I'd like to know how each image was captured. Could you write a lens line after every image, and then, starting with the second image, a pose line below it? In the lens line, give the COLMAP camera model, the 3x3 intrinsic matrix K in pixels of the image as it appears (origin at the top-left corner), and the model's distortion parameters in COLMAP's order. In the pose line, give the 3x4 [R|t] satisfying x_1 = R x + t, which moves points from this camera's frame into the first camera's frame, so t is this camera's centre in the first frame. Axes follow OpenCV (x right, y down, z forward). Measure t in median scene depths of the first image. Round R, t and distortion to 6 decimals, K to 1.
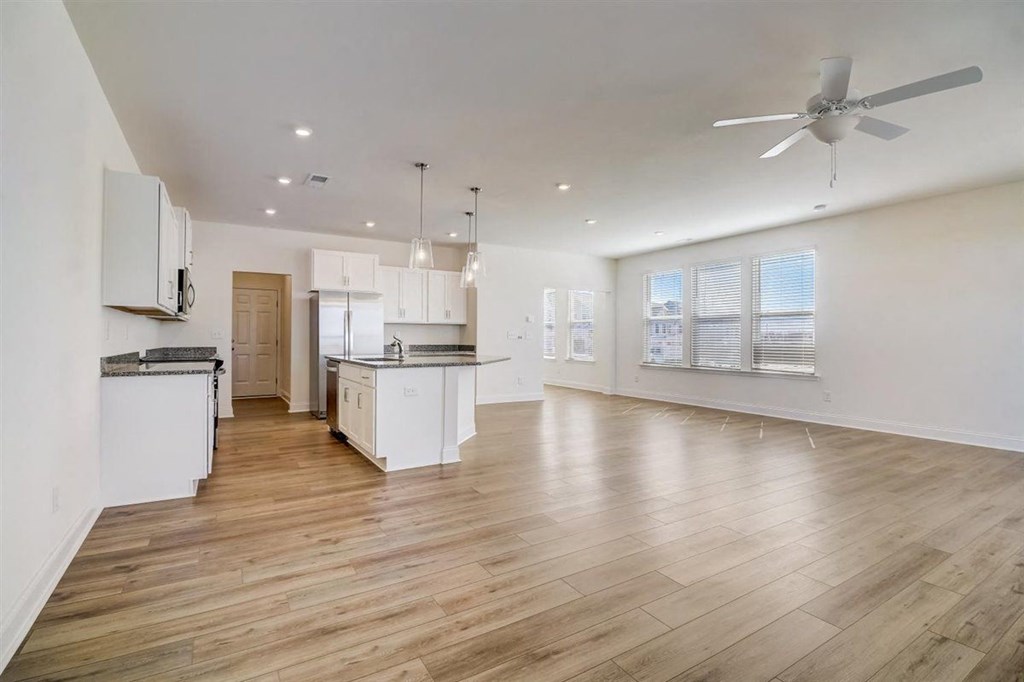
lens RADIAL K [[478.5, 0, 513.8], [0, 478.5, 323.1], [0, 0, 1]] dist [0.000177, 0.000037]
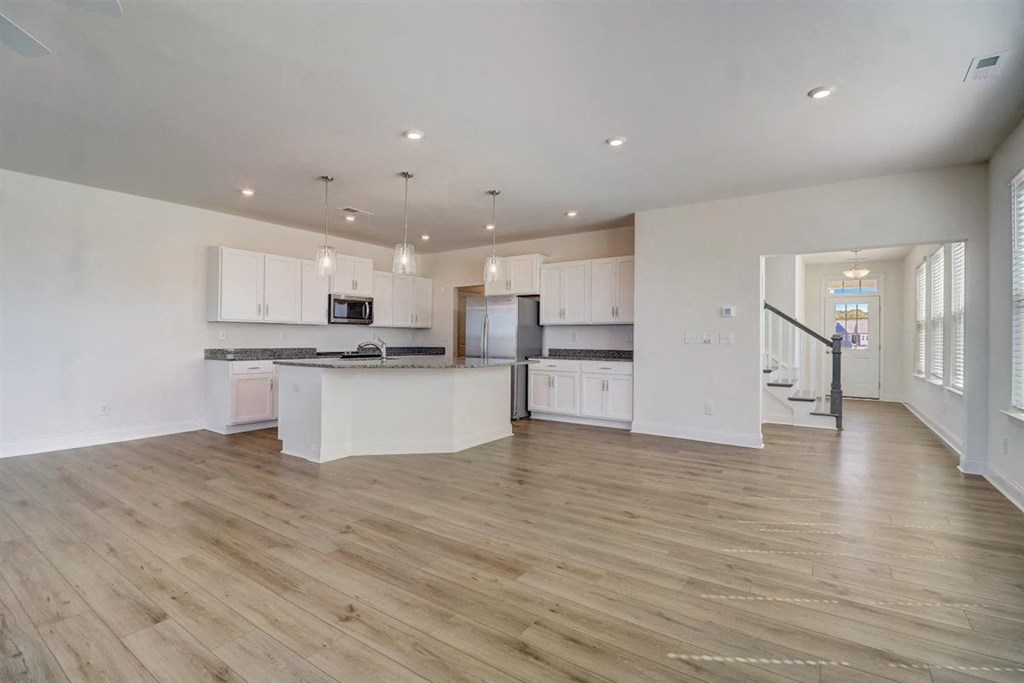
lens RADIAL K [[471.7, 0, 505.1], [0, 471.7, 339.3], [0, 0, 1]] dist [-0.003109, -0.000161]
pose [[0.402733, 0.002127, -0.915315, 1.084022], [0.022398, 0.999675, 0.012178, 0.029884], [0.915043, -0.025406, 0.402555, 1.092016]]
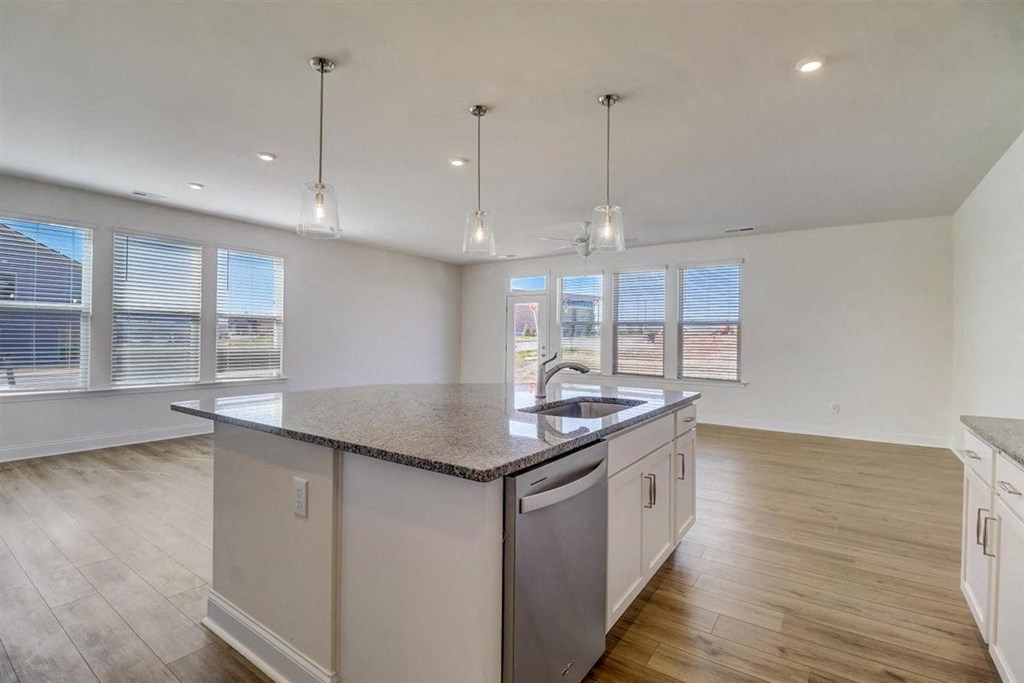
lens RADIAL K [[471.7, 0, 505.1], [0, 471.7, 339.3], [0, 0, 1]] dist [-0.003109, -0.000161]
pose [[-0.393226, -0.009976, 0.919388, -0.854902], [-0.038808, 0.999230, -0.005756, 0.019142], [-0.918623, -0.037943, -0.393310, 1.609541]]
